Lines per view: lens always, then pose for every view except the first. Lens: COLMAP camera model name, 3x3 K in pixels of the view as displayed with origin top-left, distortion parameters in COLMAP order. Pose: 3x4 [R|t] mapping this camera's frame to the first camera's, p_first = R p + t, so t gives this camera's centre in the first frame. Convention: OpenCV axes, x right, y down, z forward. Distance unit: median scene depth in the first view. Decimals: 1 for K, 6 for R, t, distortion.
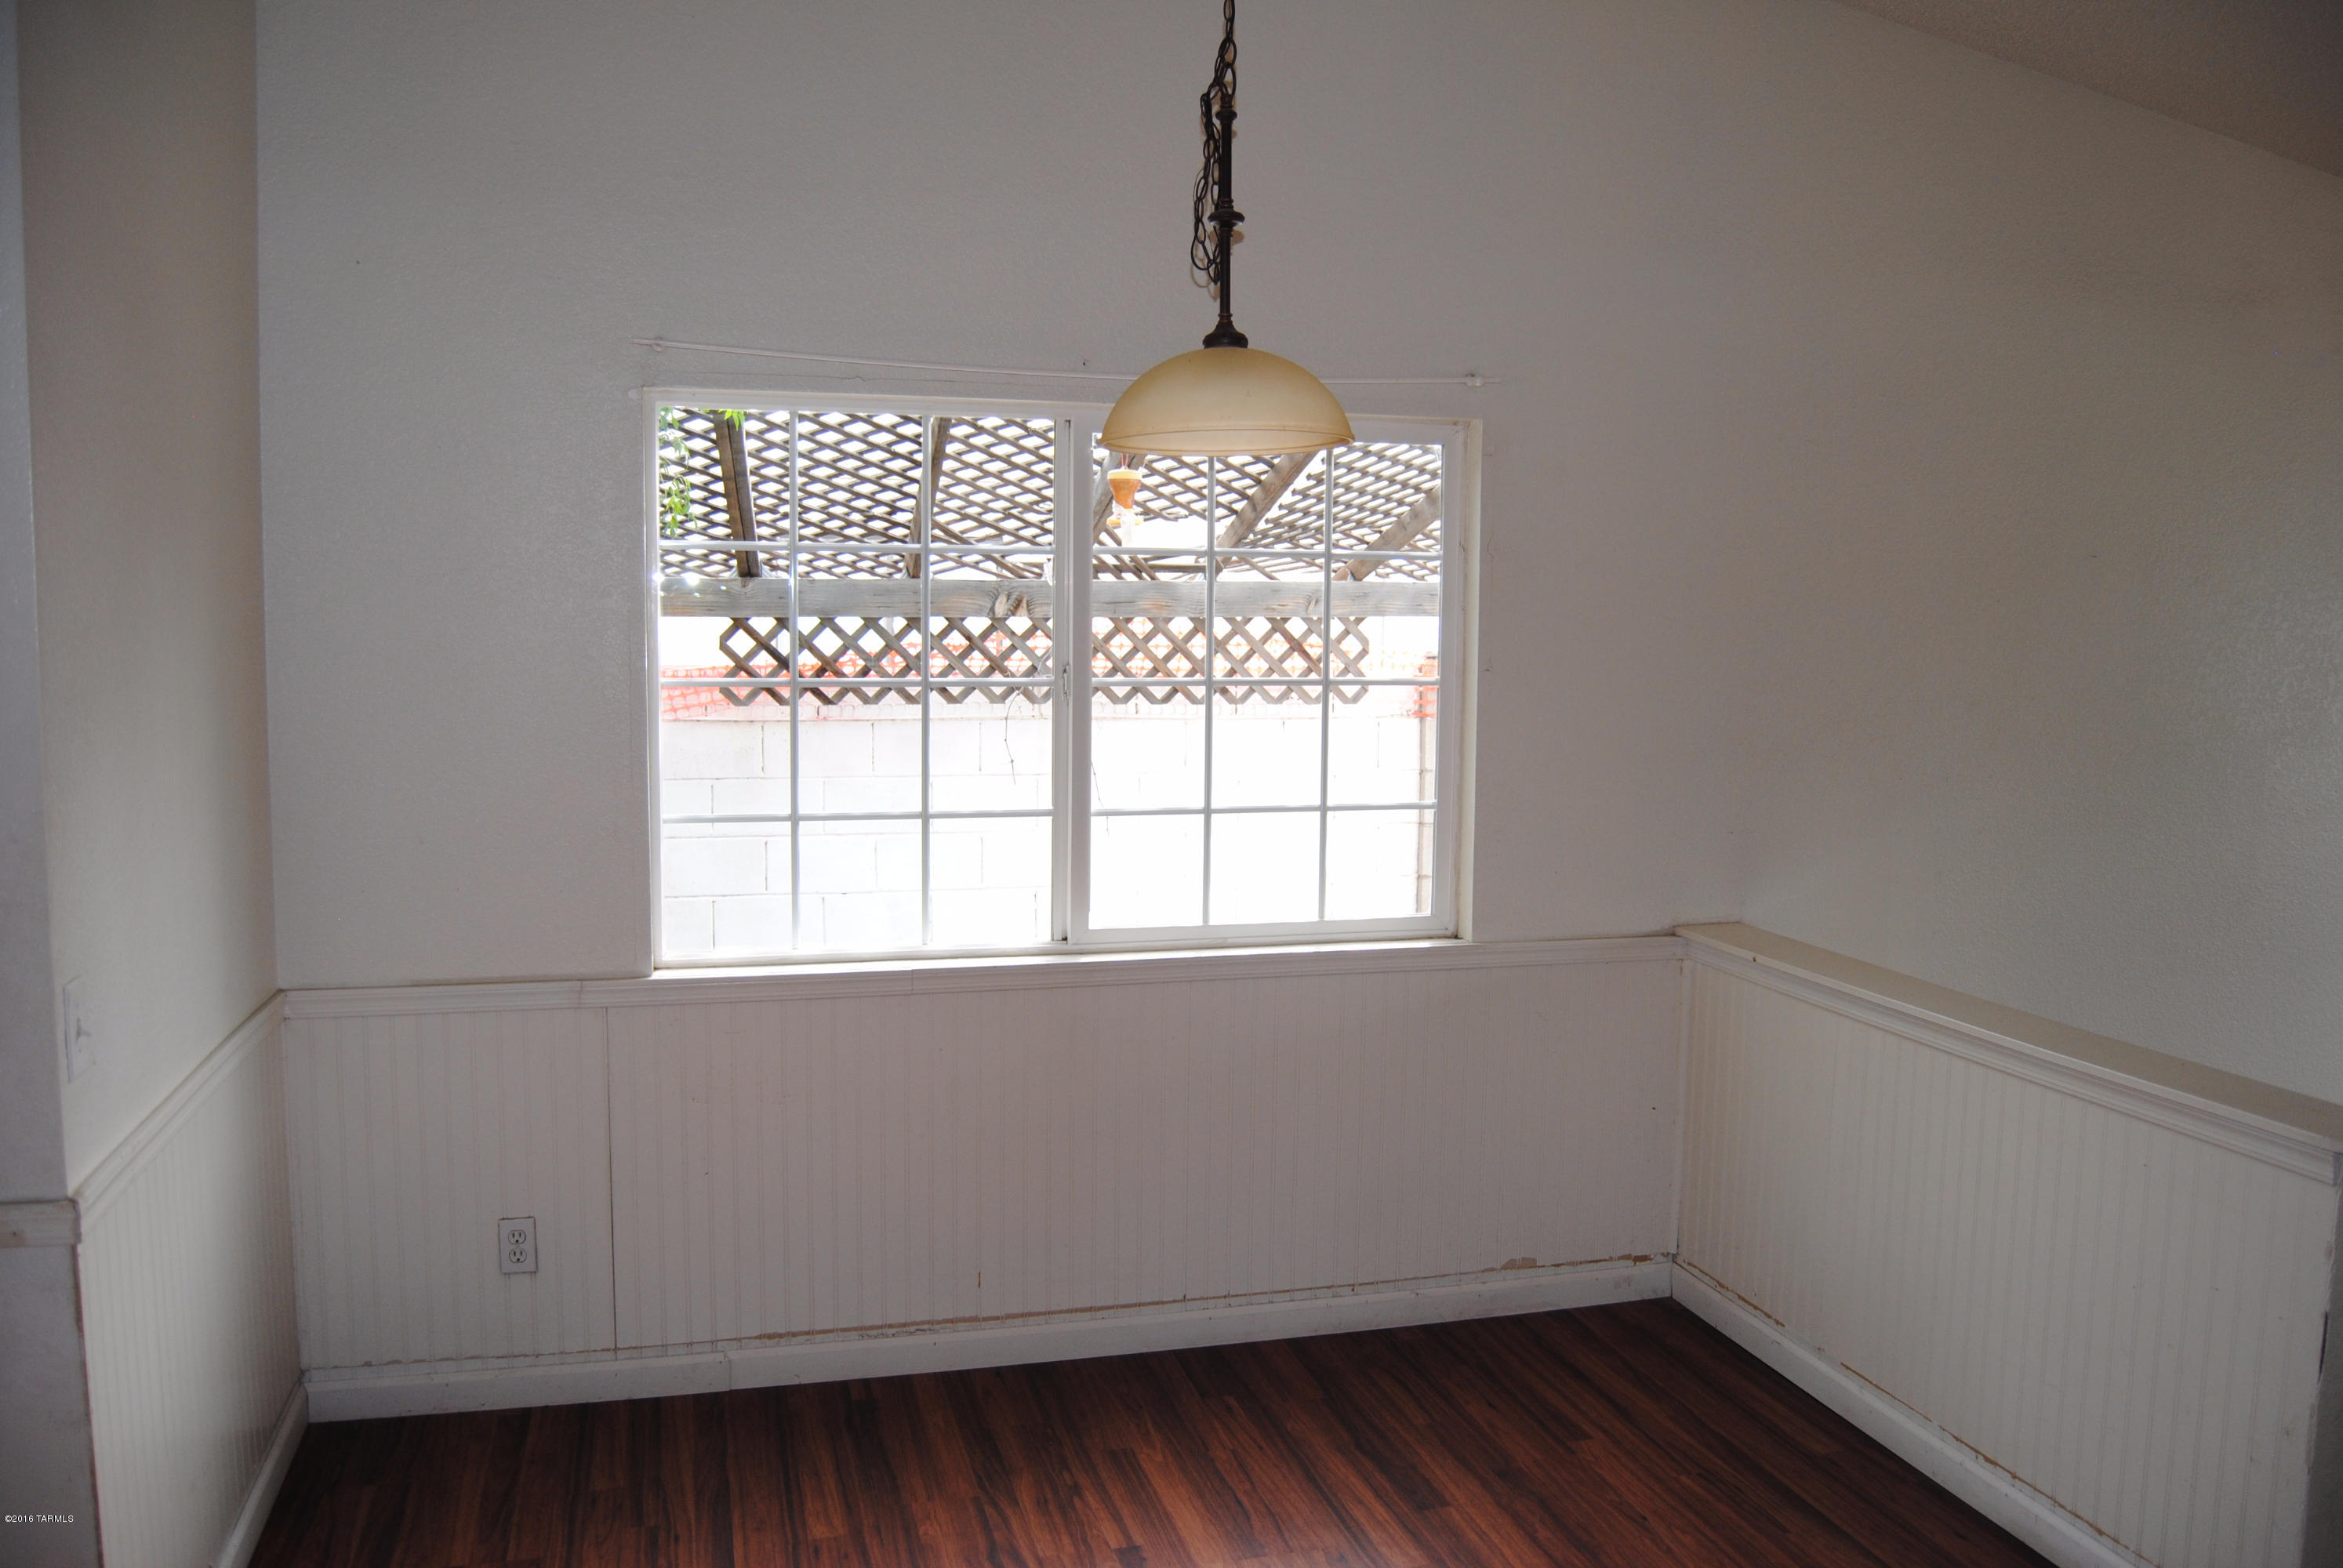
lens RADIAL K [[1834.3, 0, 1171.5], [0, 1834.3, 784.0], [0, 0, 1]] dist [-0.064976, -0.001834]
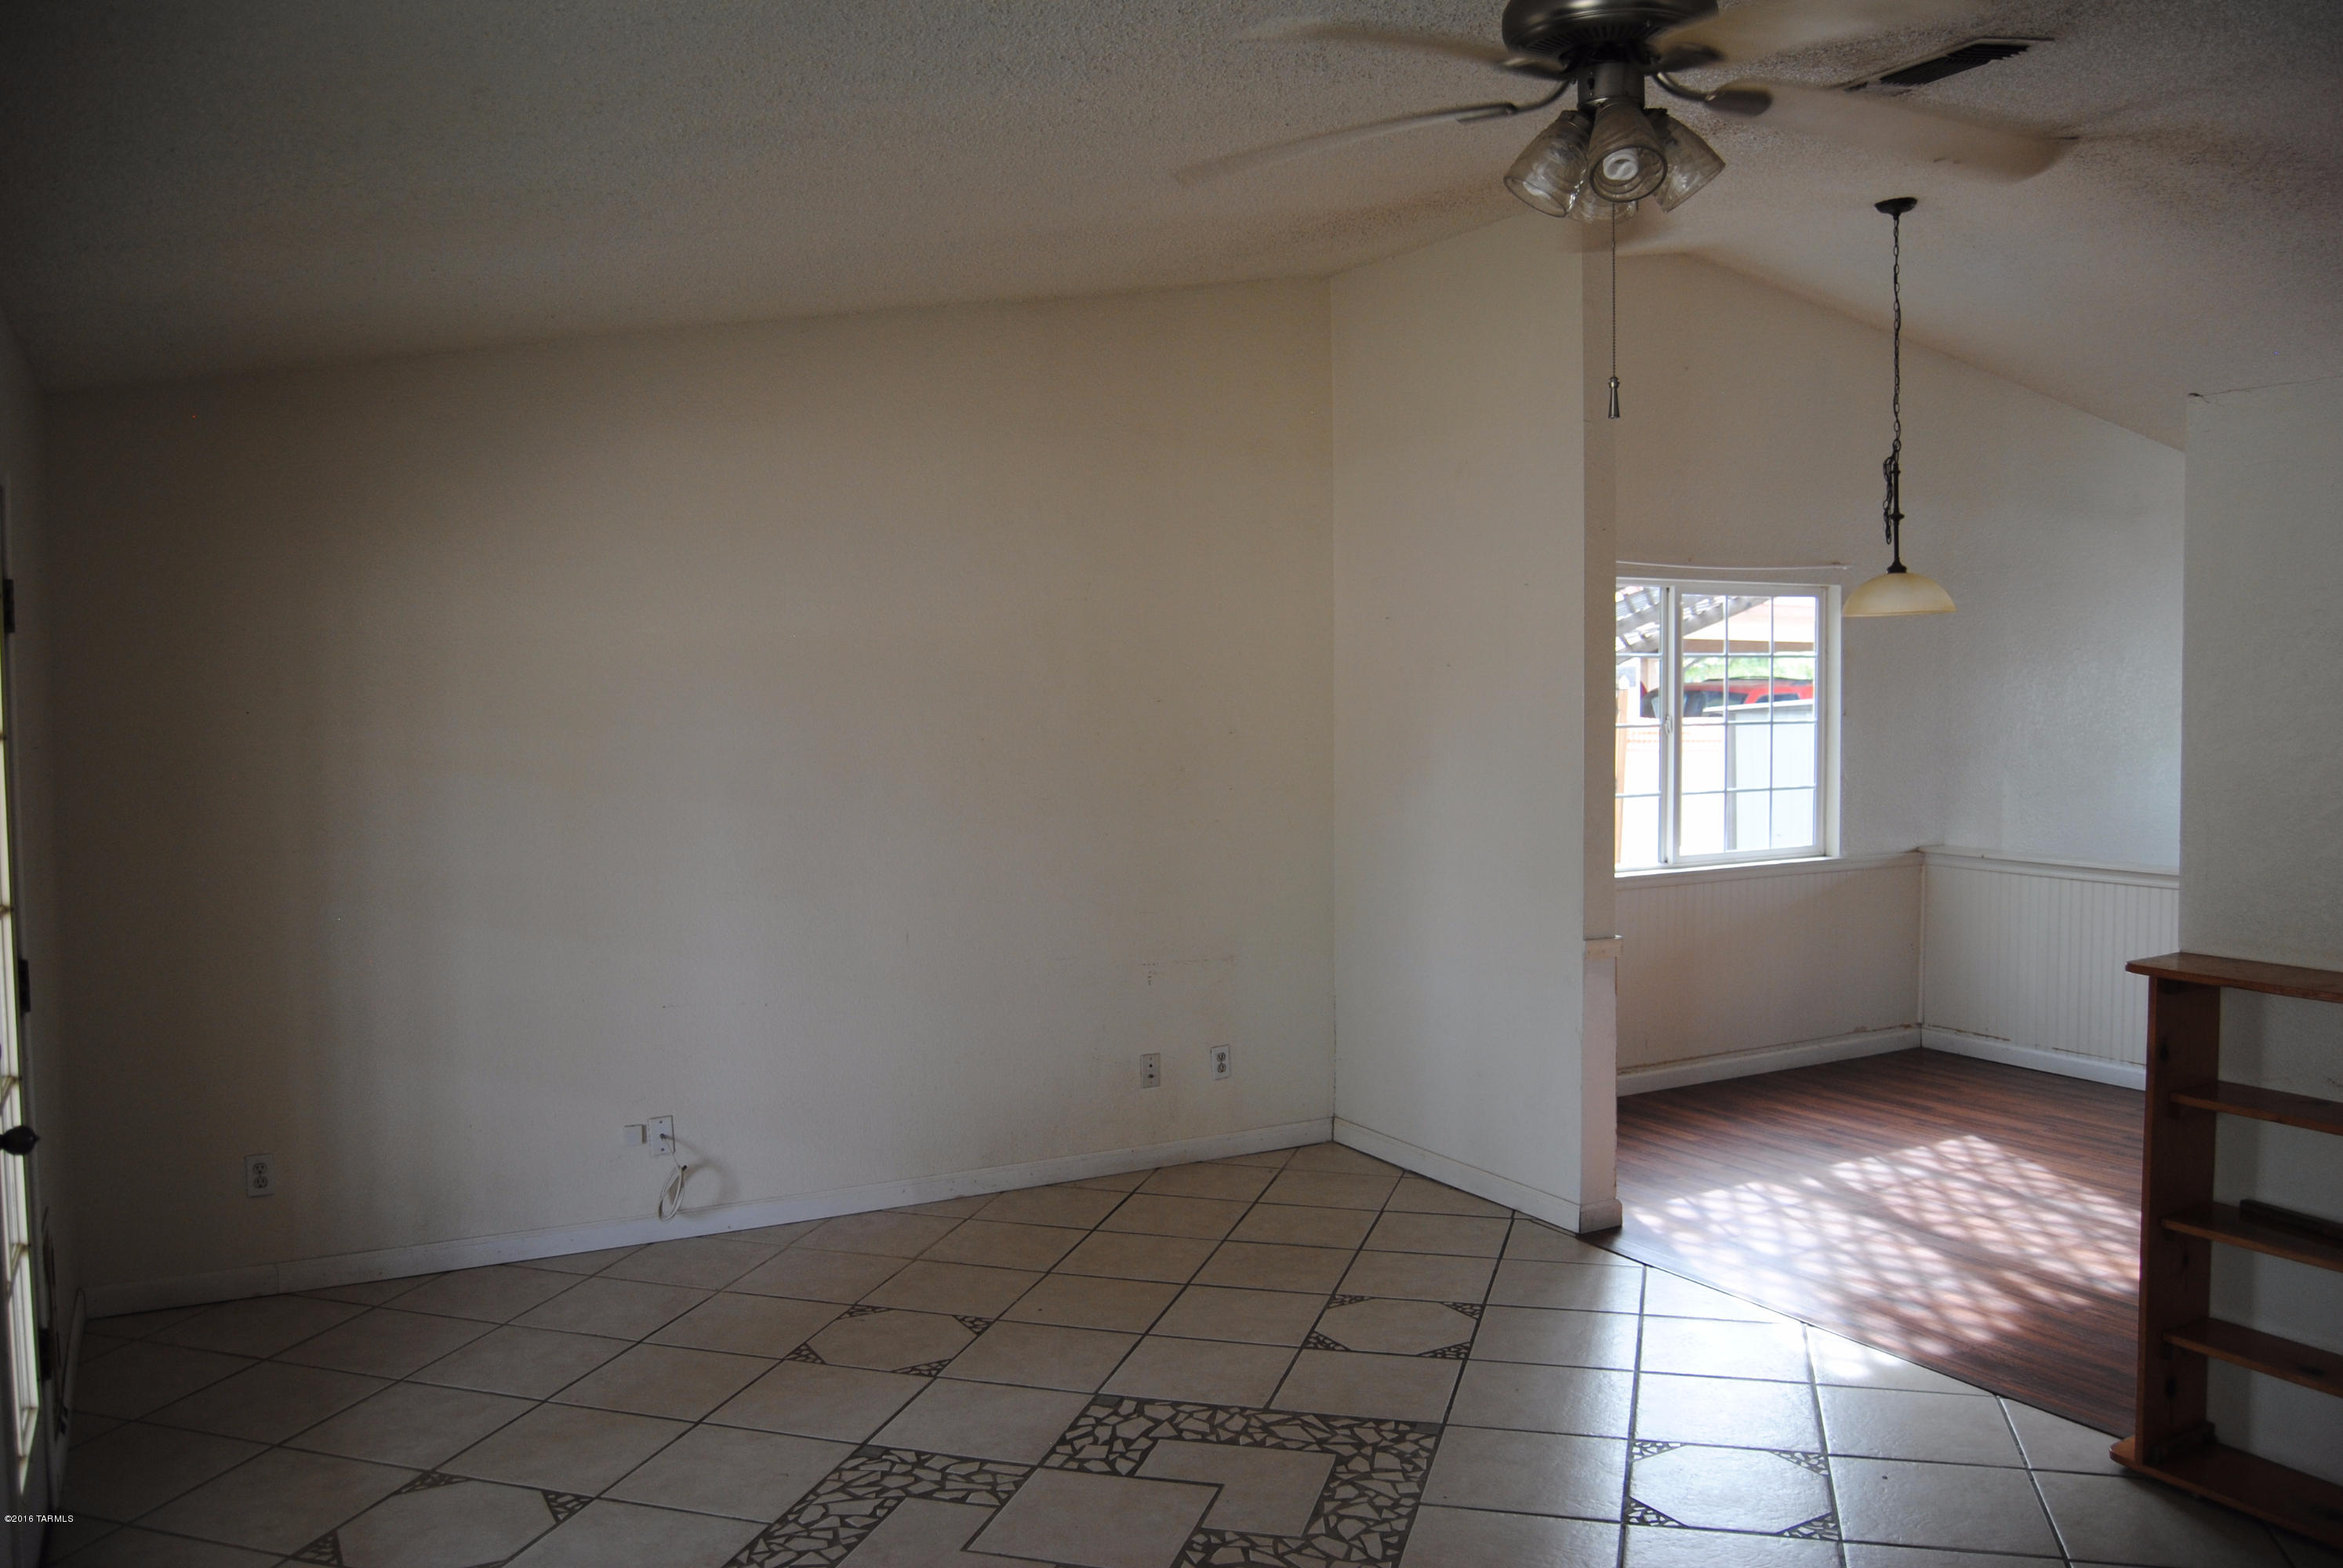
lens RADIAL K [[1834.3, 0, 1171.5], [0, 1834.3, 784.0], [0, 0, 1]] dist [-0.064976, -0.001834]
pose [[0.968971, -0.031733, 0.245129, -1.425299], [0.041722, 0.998493, -0.035661, 0.071480], [-0.243628, 0.044782, 0.968834, -0.980145]]
